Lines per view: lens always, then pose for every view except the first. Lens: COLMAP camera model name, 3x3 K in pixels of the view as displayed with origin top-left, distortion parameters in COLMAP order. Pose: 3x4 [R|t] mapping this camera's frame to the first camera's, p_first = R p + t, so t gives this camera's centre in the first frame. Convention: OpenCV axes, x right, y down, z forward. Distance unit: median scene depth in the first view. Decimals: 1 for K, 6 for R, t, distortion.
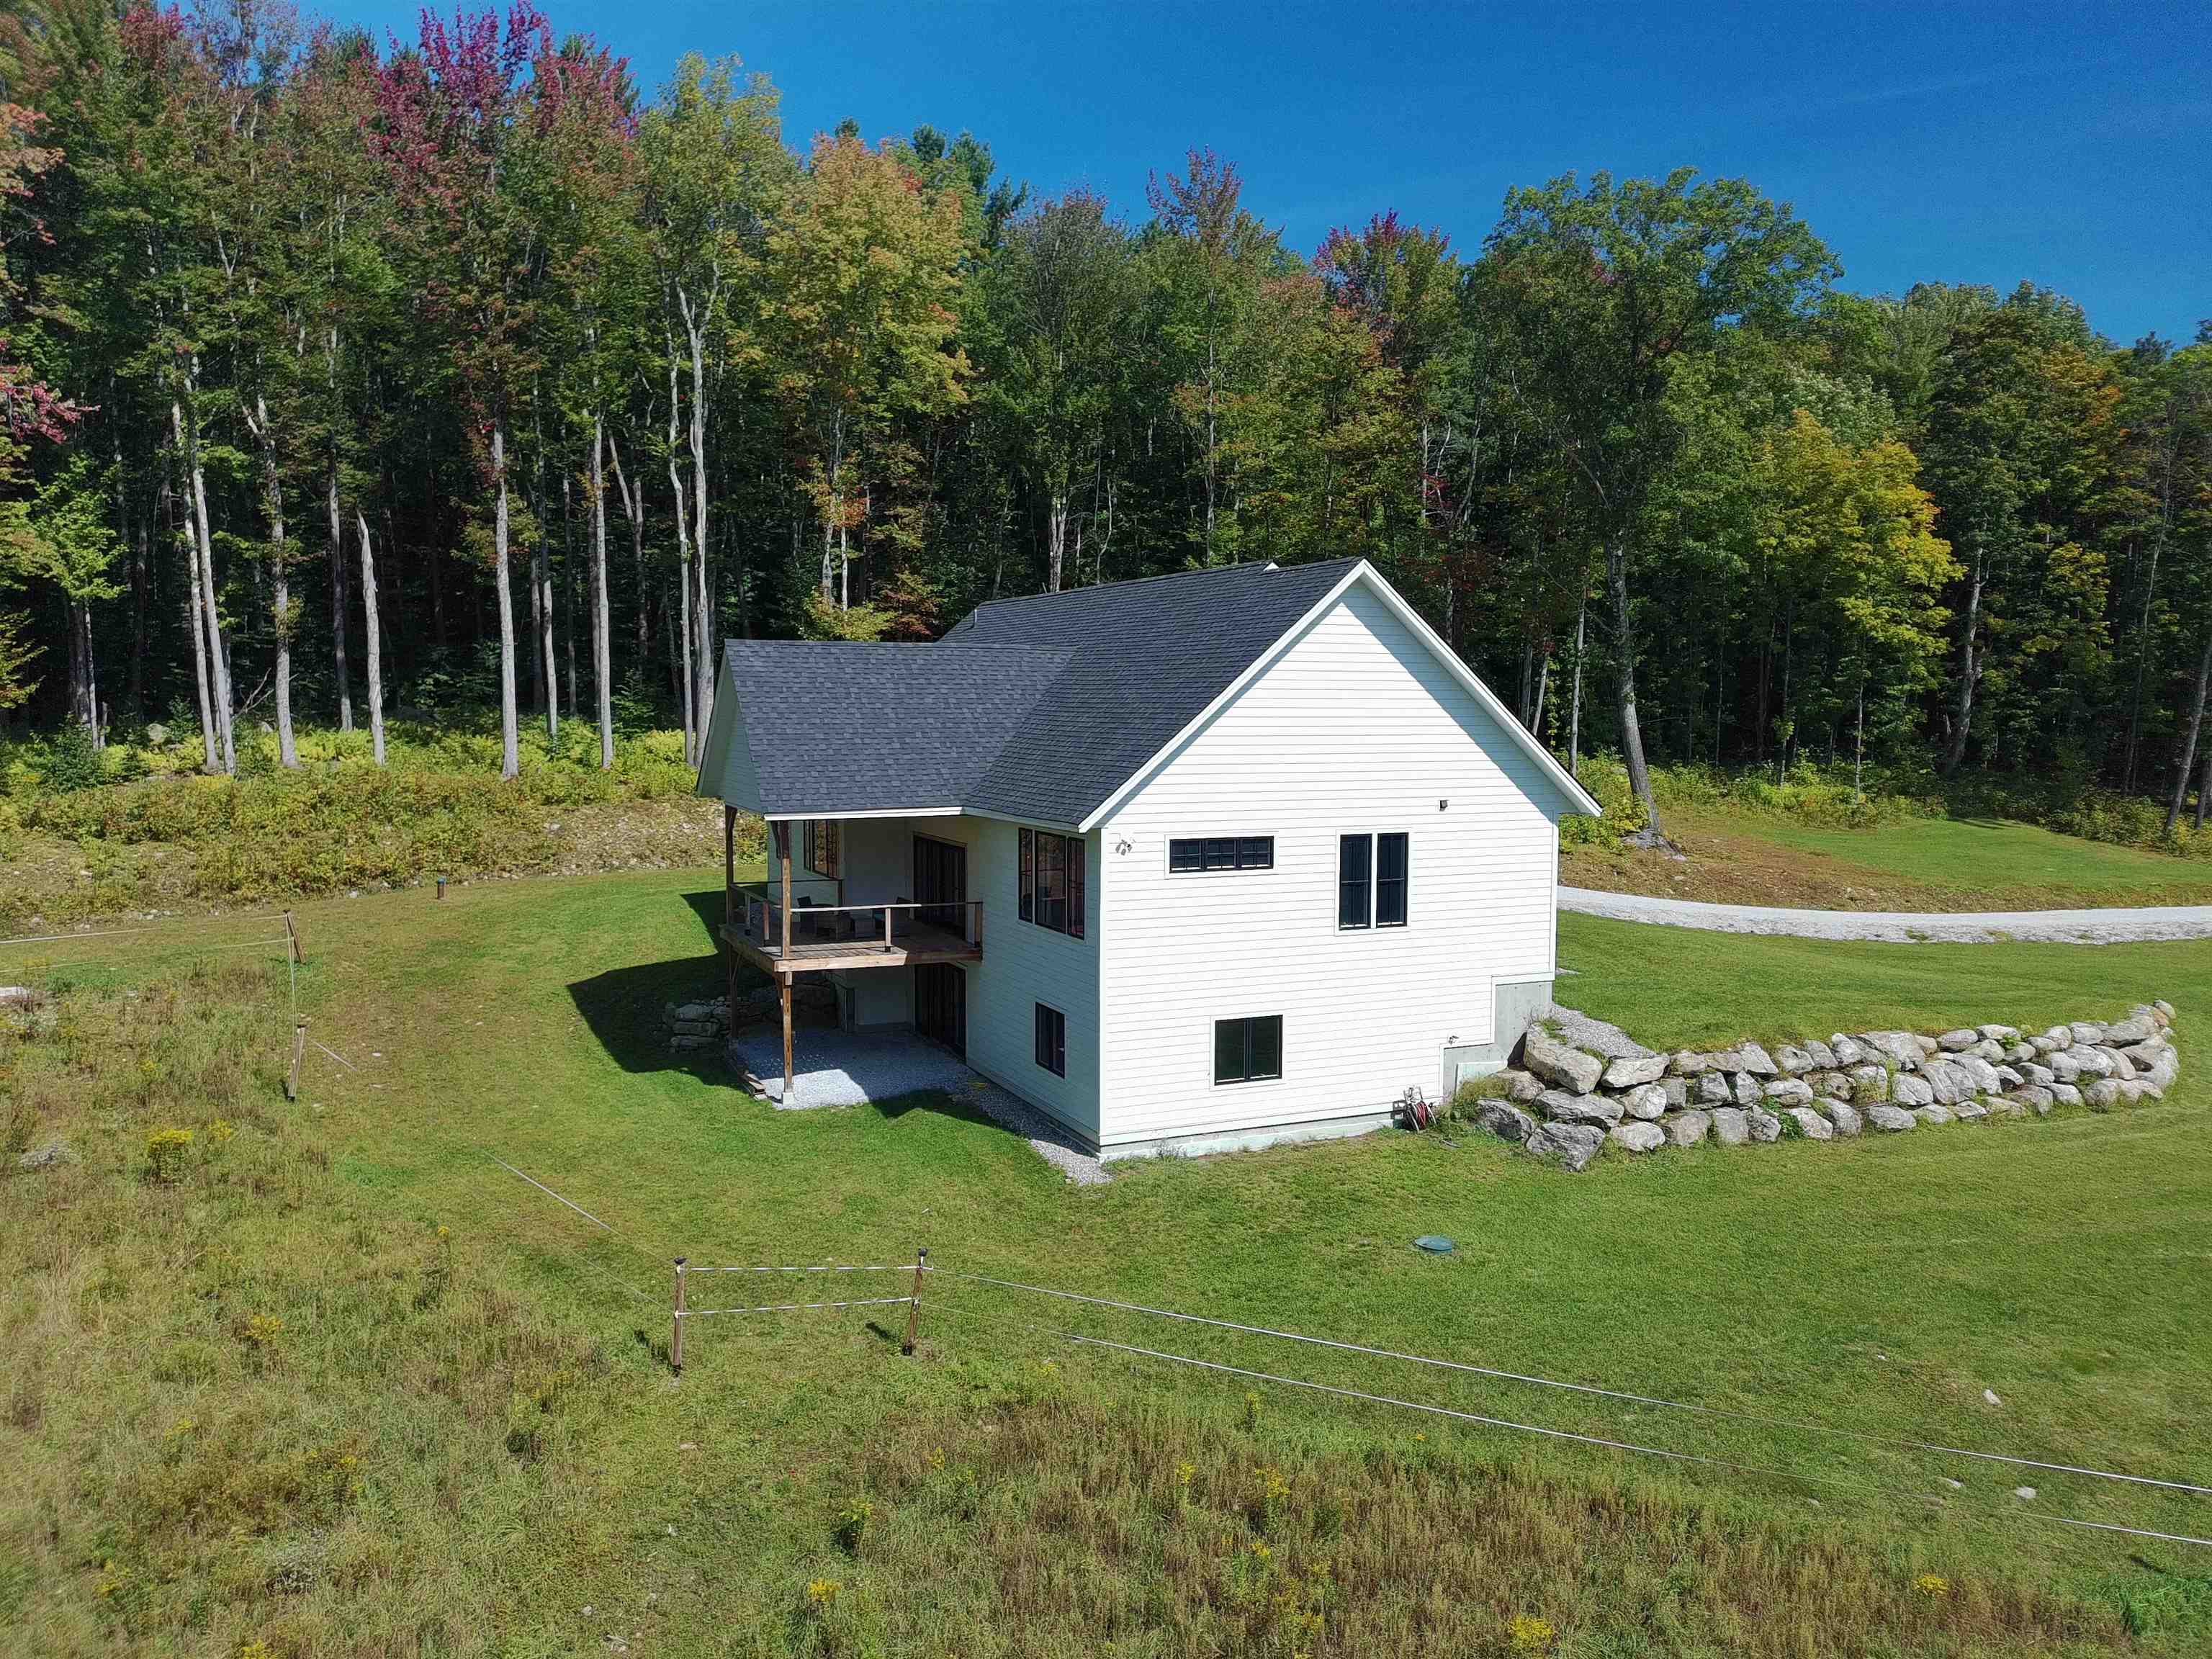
lens RADIAL K [[1635.1, 0, 1097.8], [0, 1635.1, 836.0], [0, 0, 1]] dist [0.068262, -0.066780]
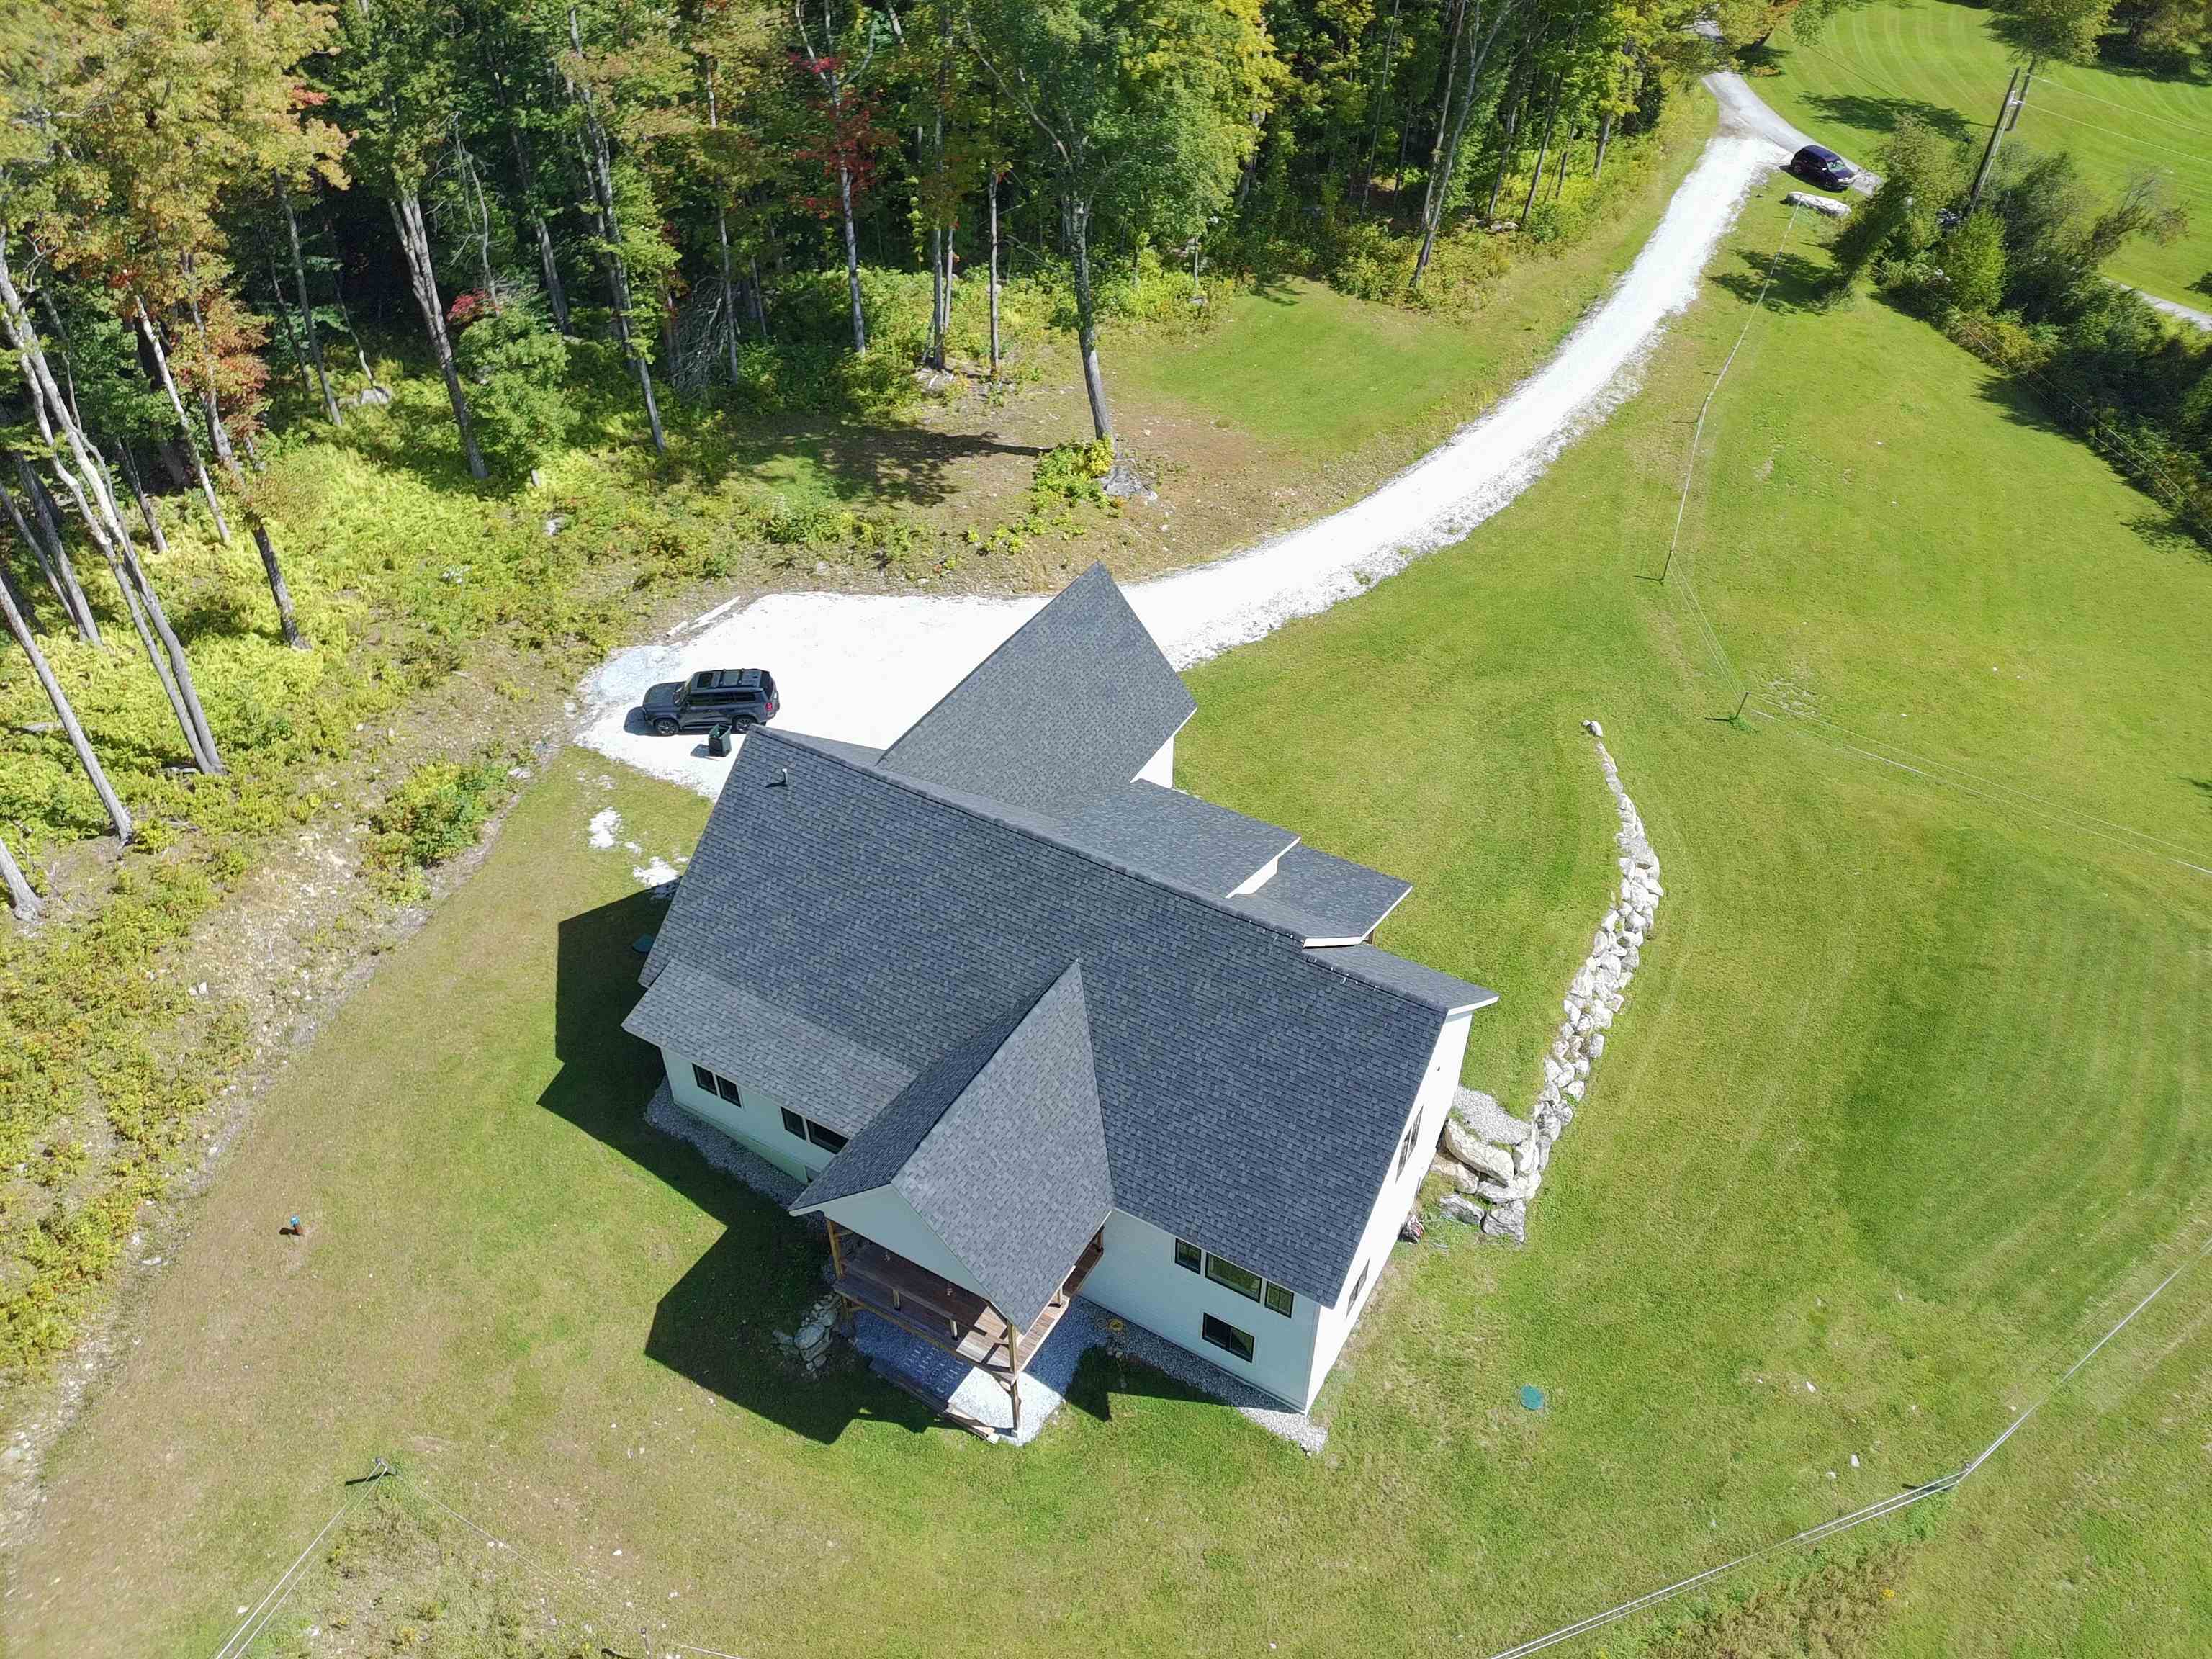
lens RADIAL K [[1635.1, 0, 1110.6], [0, 1635.1, 841.7], [0, 0, 1]] dist [0.068262, -0.066780]
pose [[0.809076, -0.389944, 0.439705, -0.539601], [0.052467, 0.793110, 0.606815, -1.019510], [-0.585358, -0.467889, 0.662145, 0.348705]]
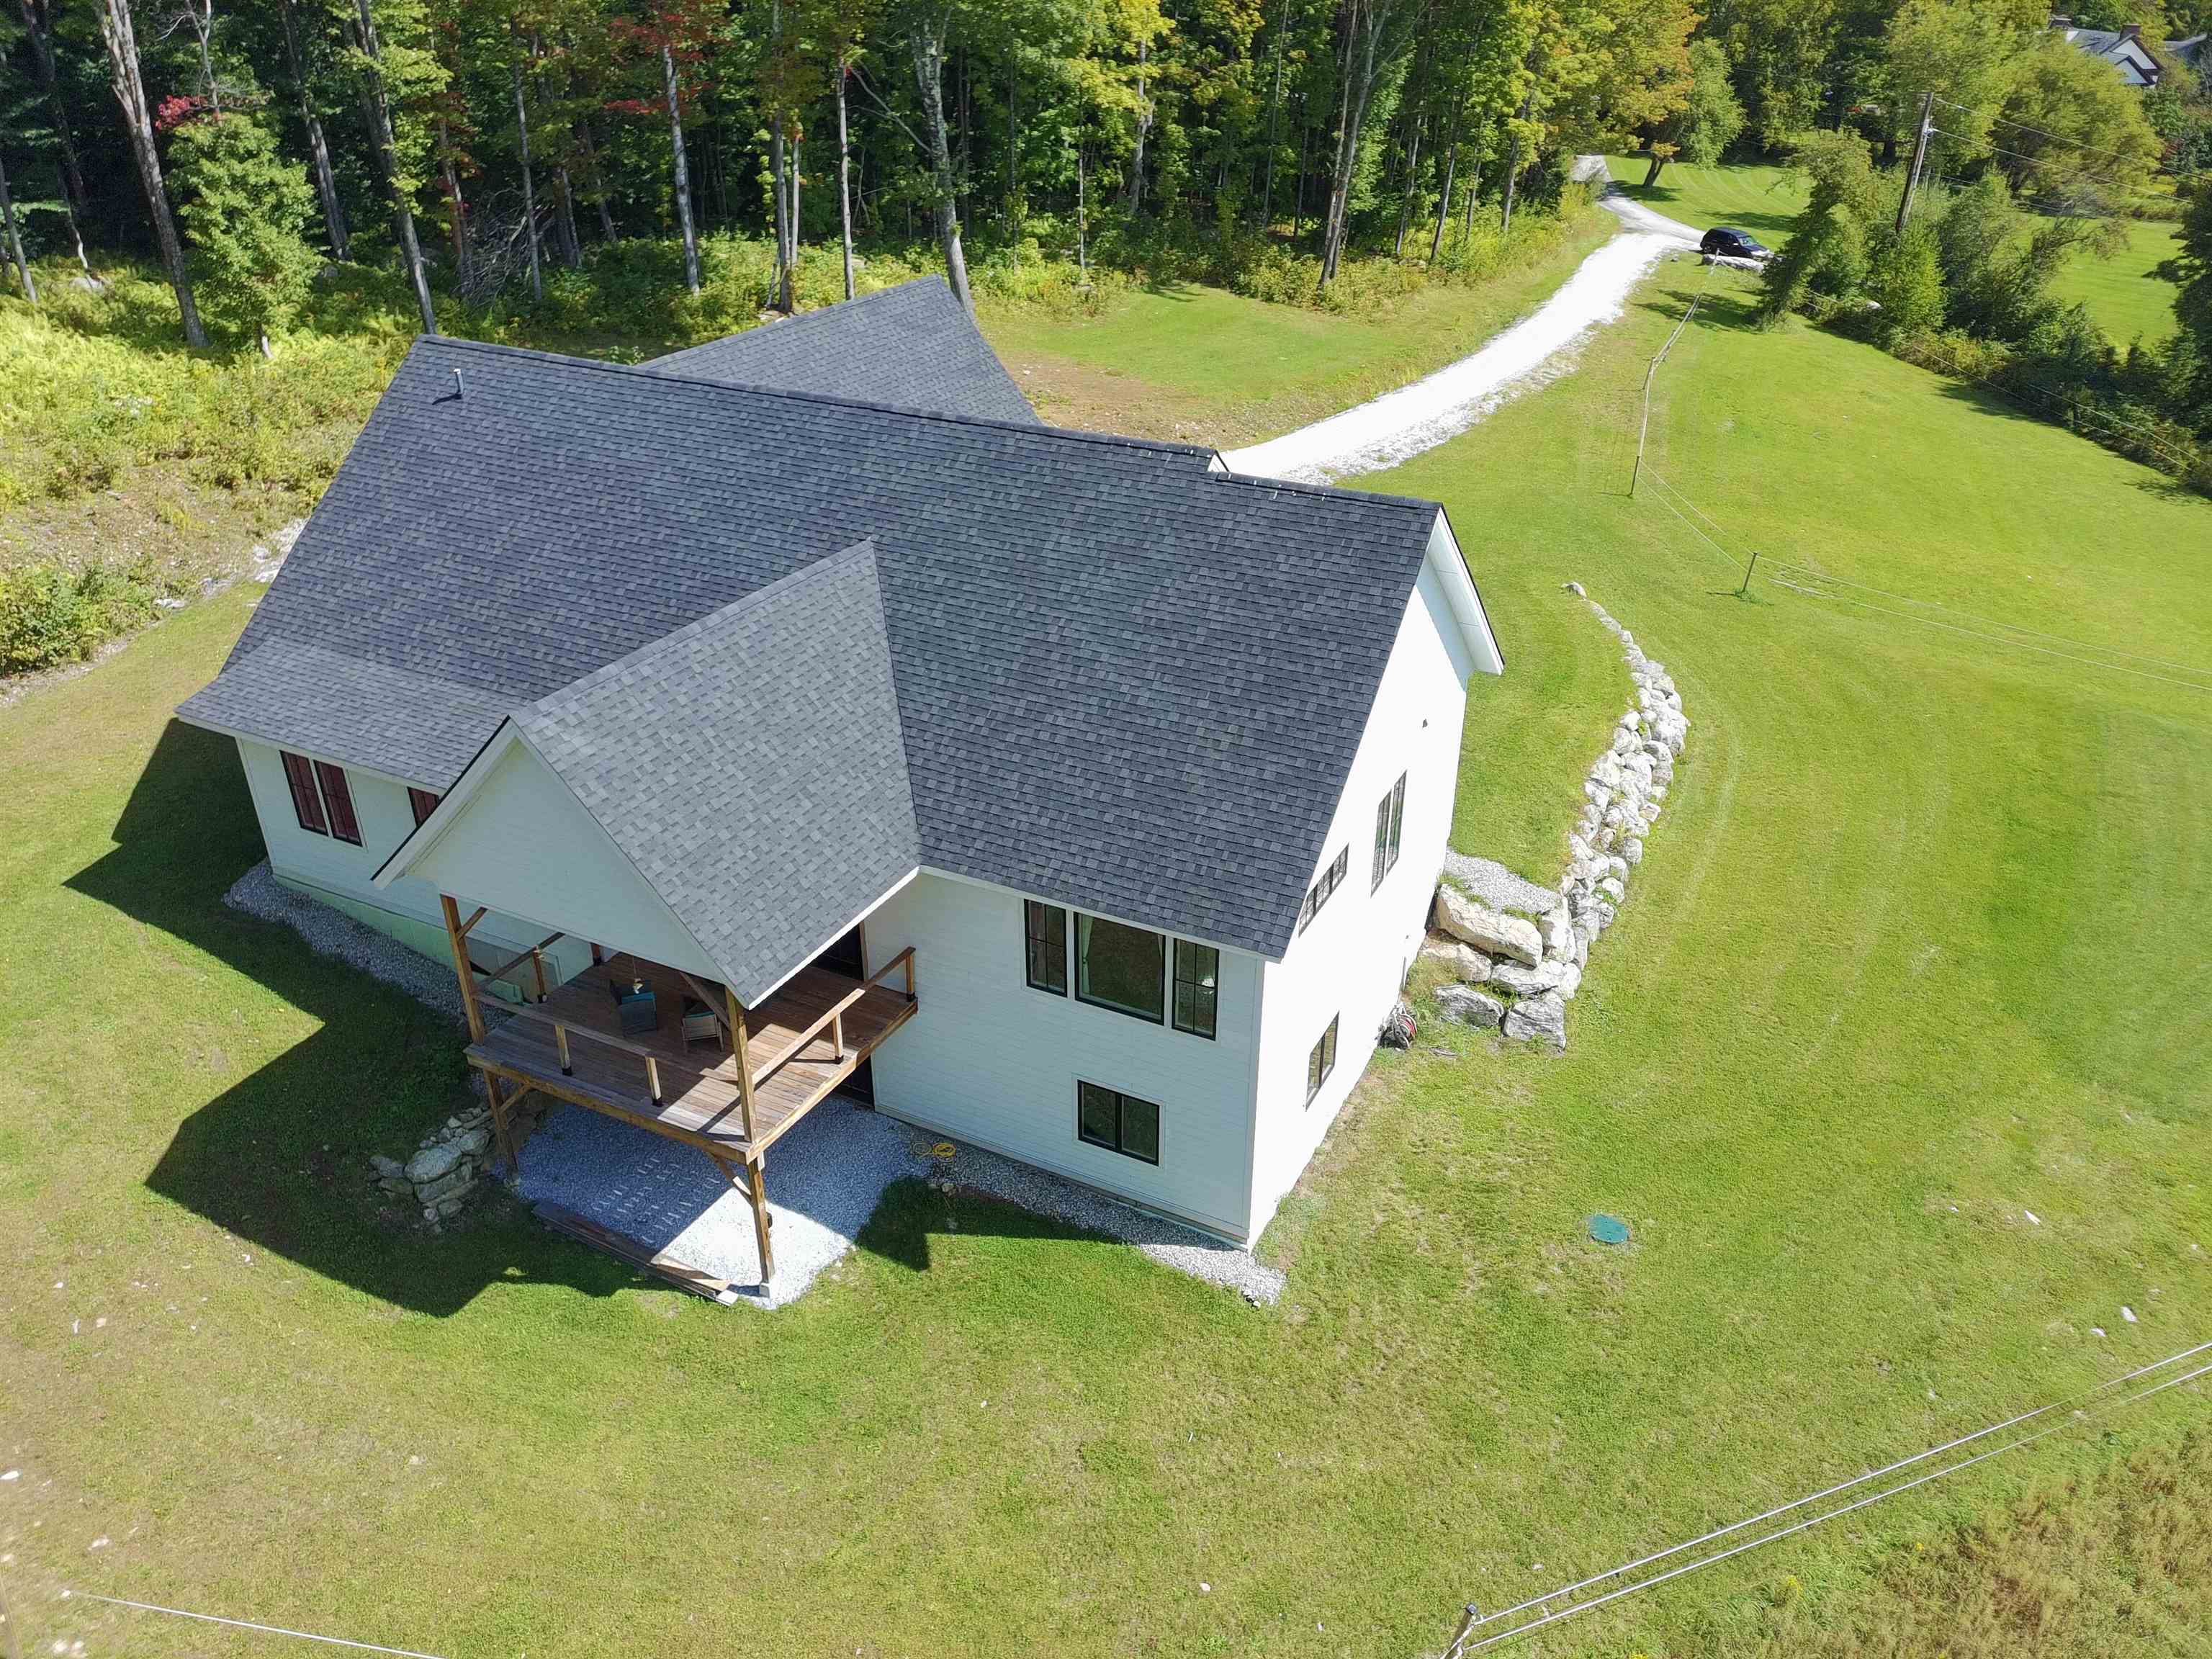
lens RADIAL K [[1635.1, 0, 1112.9], [0, 1635.1, 842.5], [0, 0, 1]] dist [0.068262, -0.066780]
pose [[0.779057, -0.306201, 0.547093, -0.440217], [0.053173, 0.901748, 0.428979, -0.359400], [-0.624694, -0.305108, 0.718795, 0.443101]]
